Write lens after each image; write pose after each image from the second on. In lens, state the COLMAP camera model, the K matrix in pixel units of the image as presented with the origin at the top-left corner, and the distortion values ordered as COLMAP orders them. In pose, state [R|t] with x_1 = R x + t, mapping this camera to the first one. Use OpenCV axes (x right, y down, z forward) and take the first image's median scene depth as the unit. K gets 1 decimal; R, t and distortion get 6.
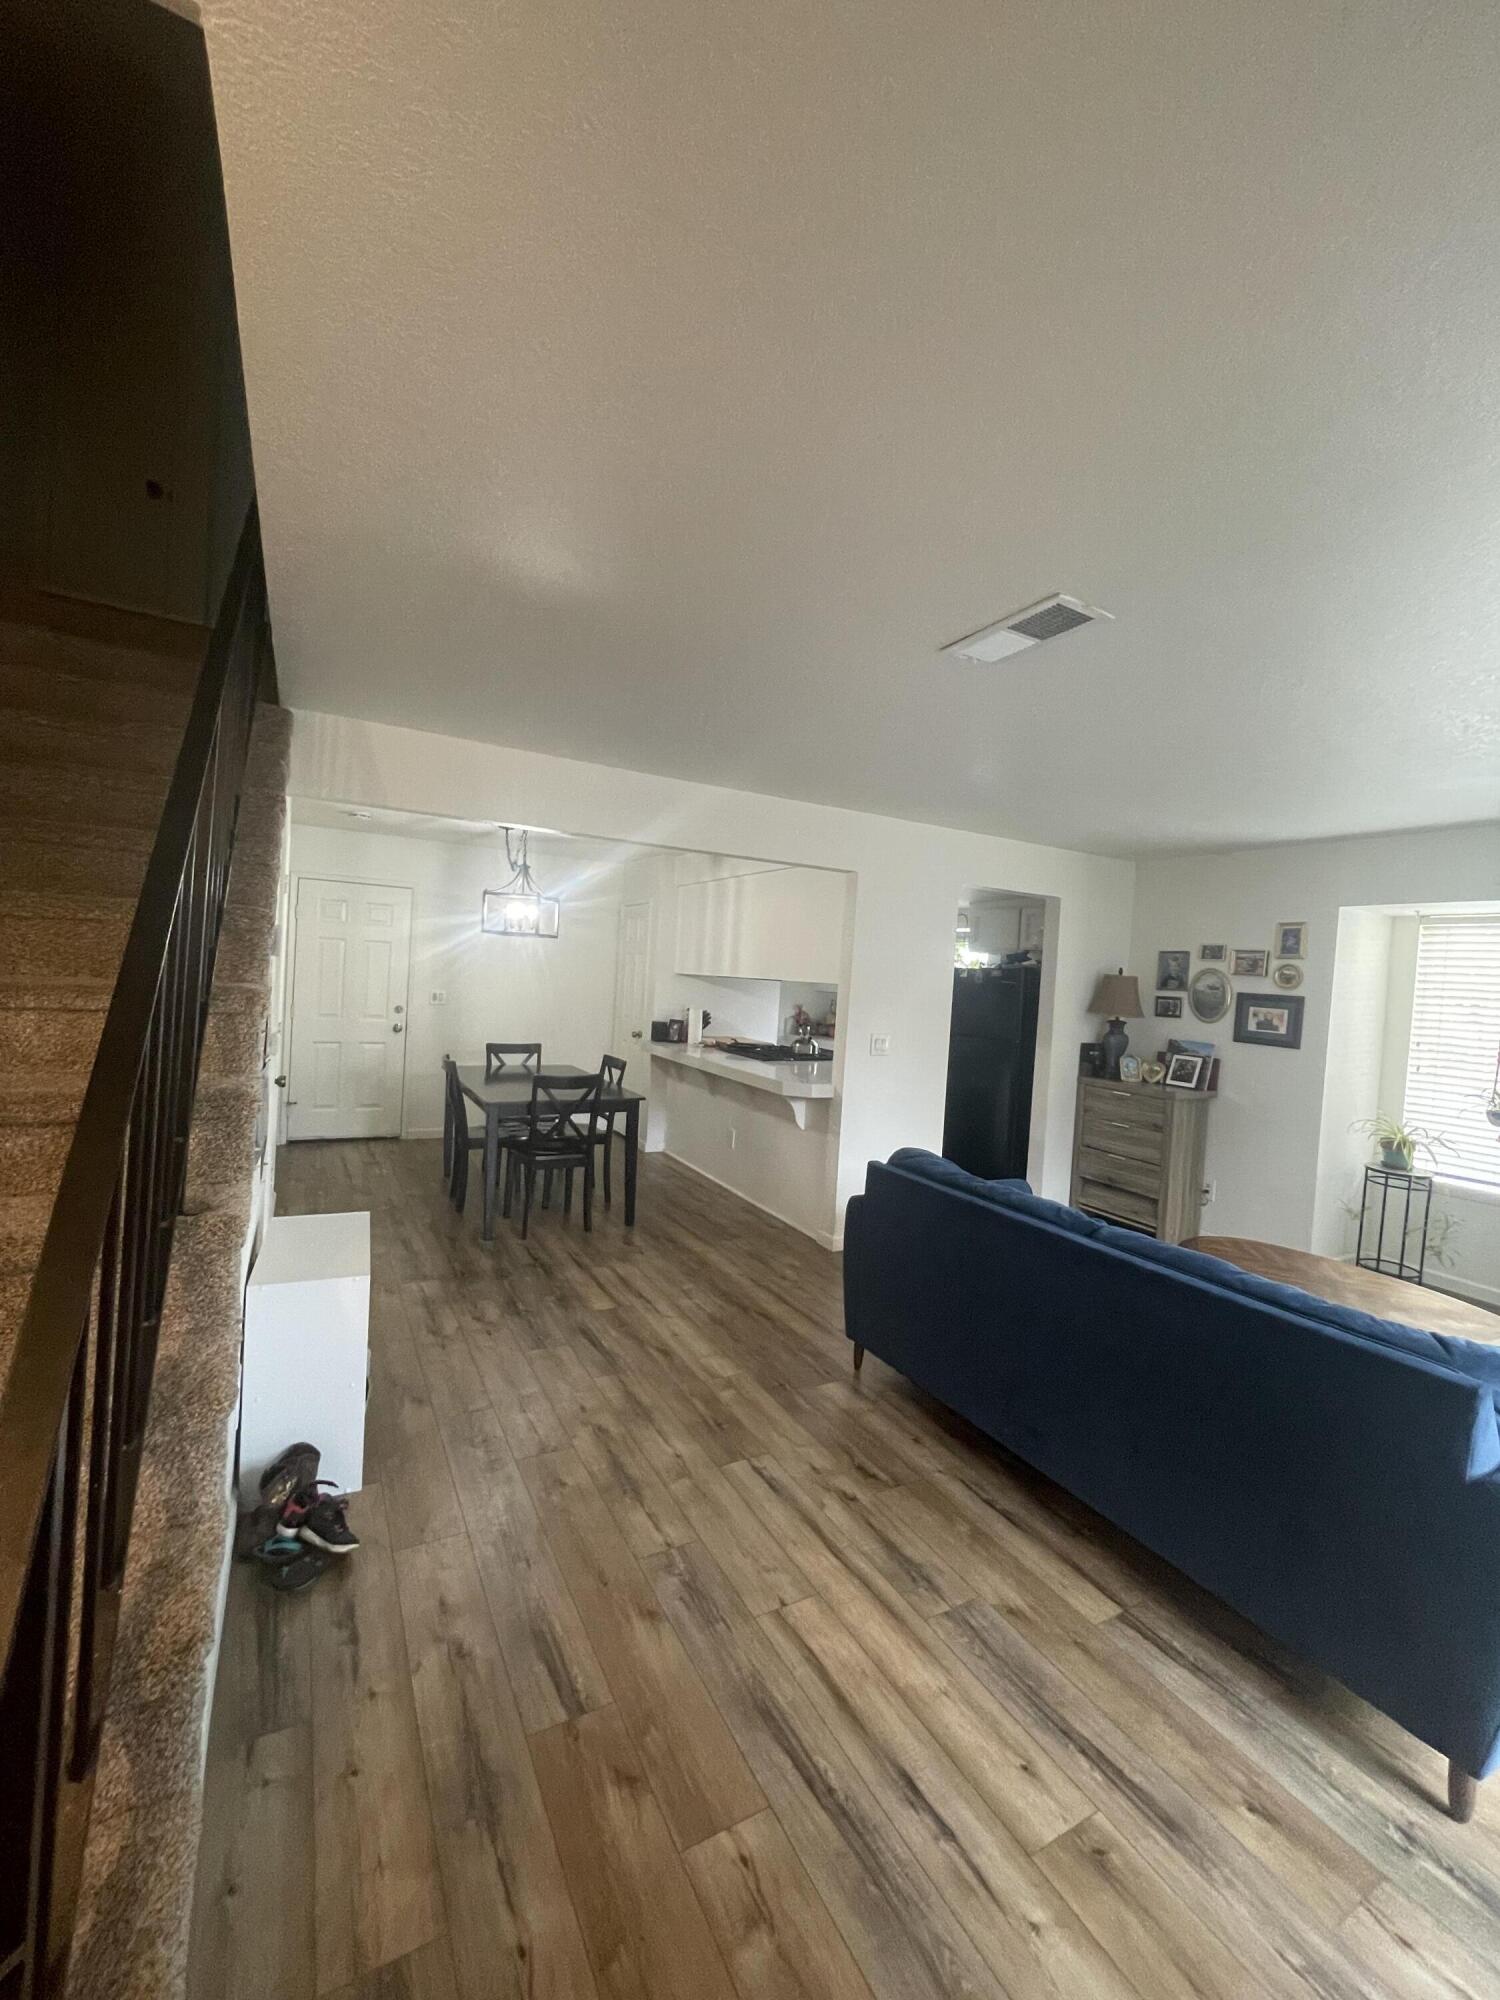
lens RADIAL K [[814.1, 0, 754.5], [0, 814.1, 1017.2], [0, 0, 1]] dist [0.001376, -0.000475]
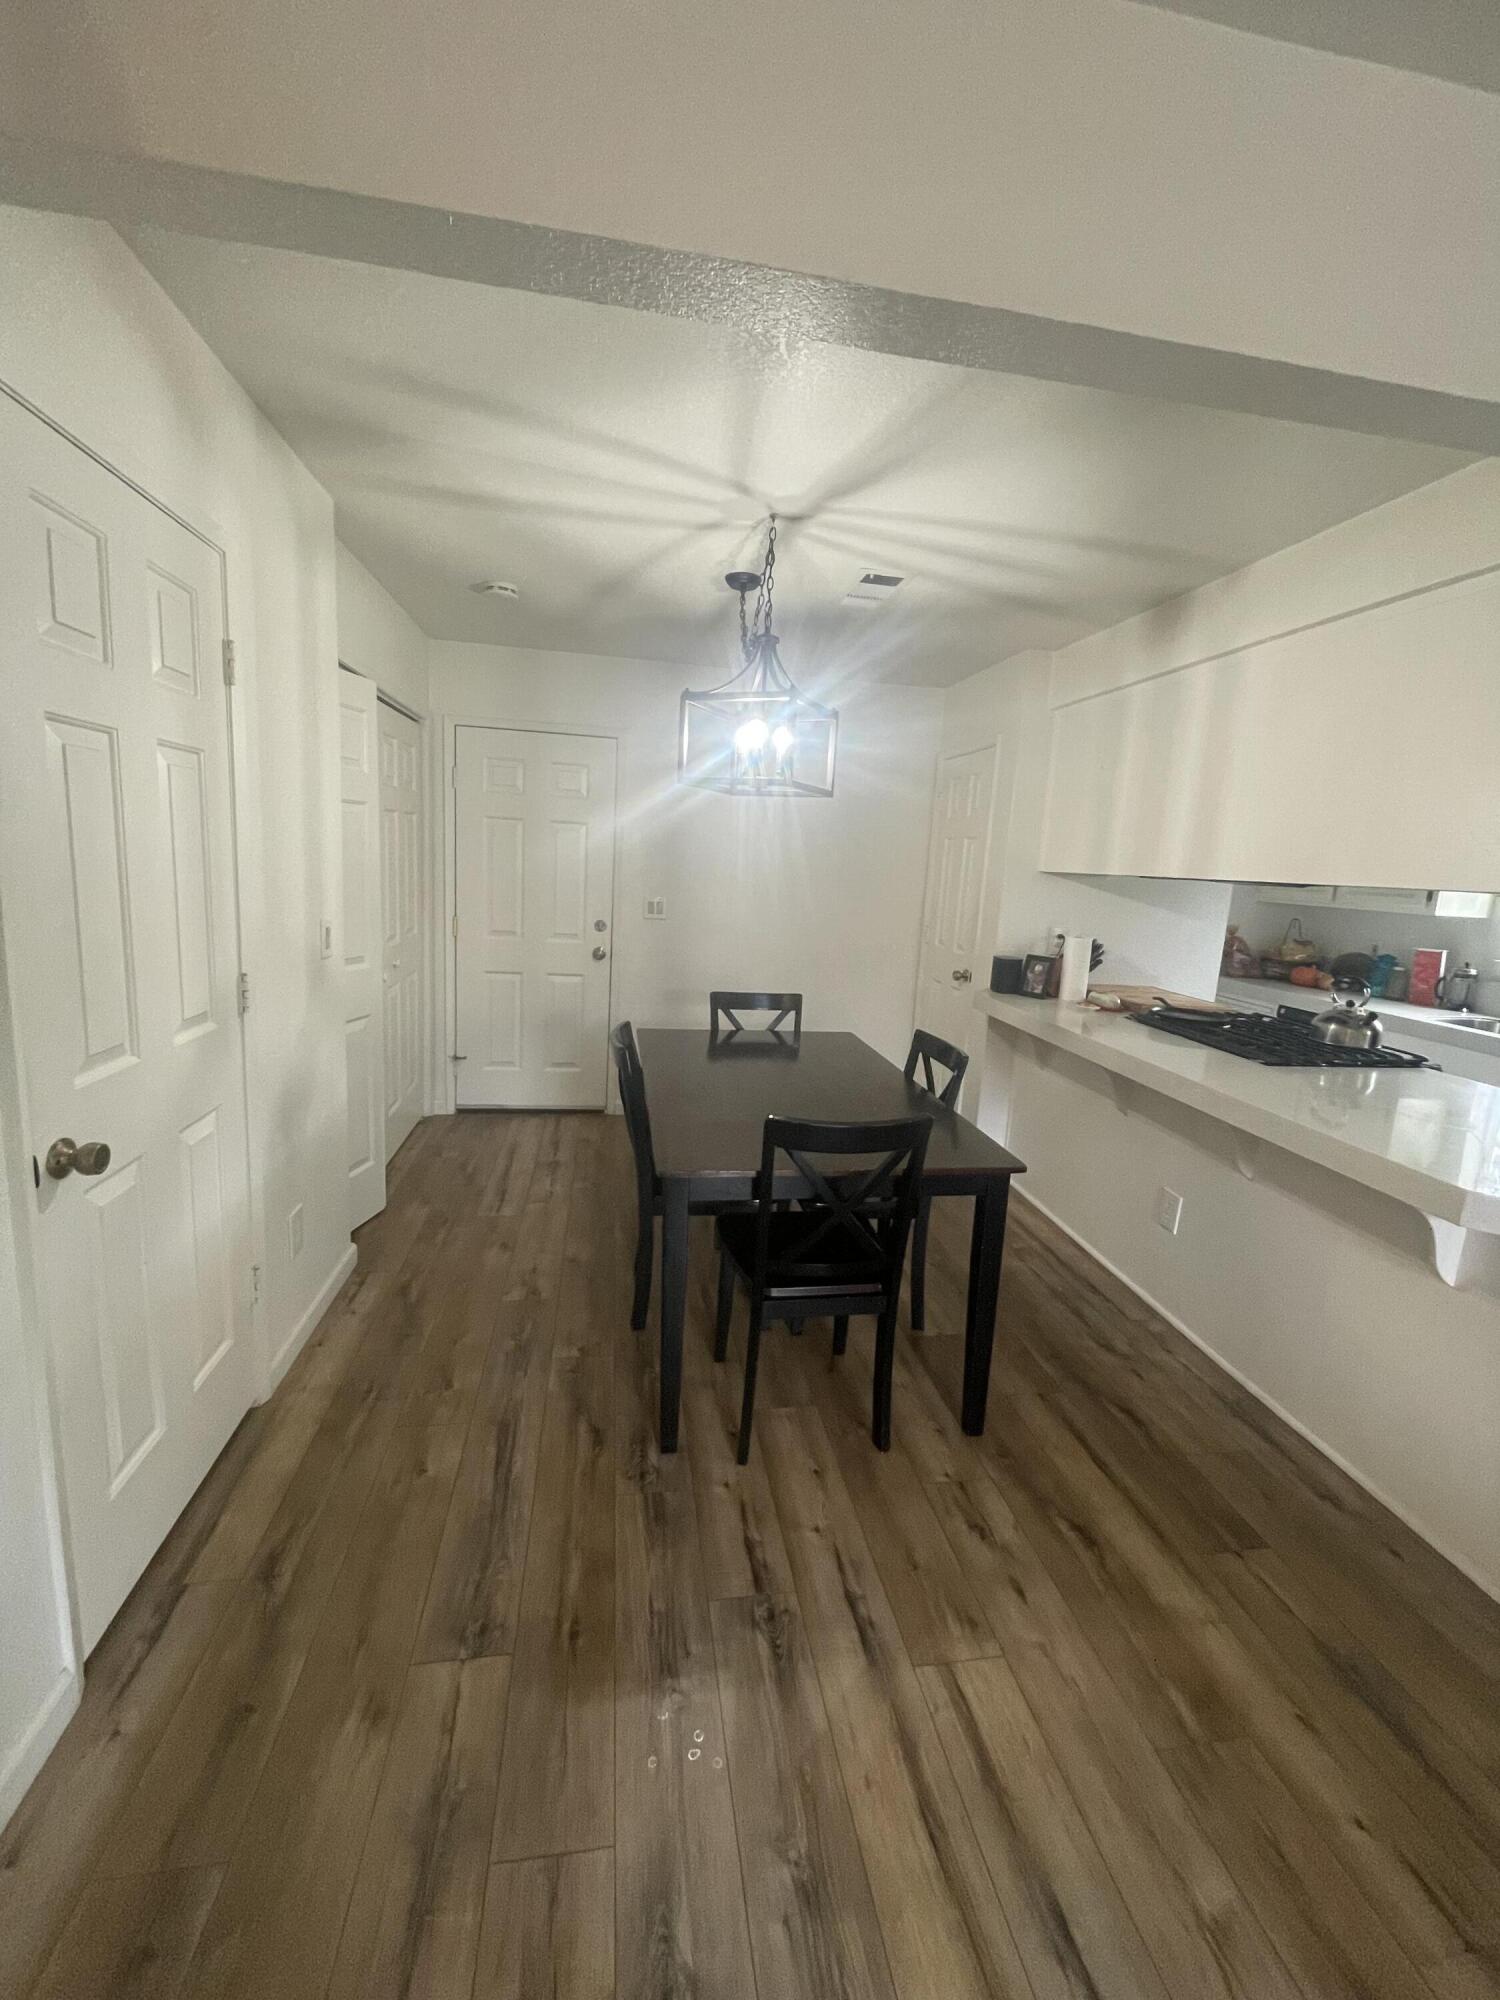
lens RADIAL K [[814.1, 0, 746.8], [0, 814.1, 990.5], [0, 0, 1]] dist [0.001376, -0.000475]
pose [[0.941086, 0.049995, -0.334451, -0.109996], [-0.019766, 0.995453, 0.093186, -0.023575], [0.337589, -0.081085, 0.937795, 0.461909]]
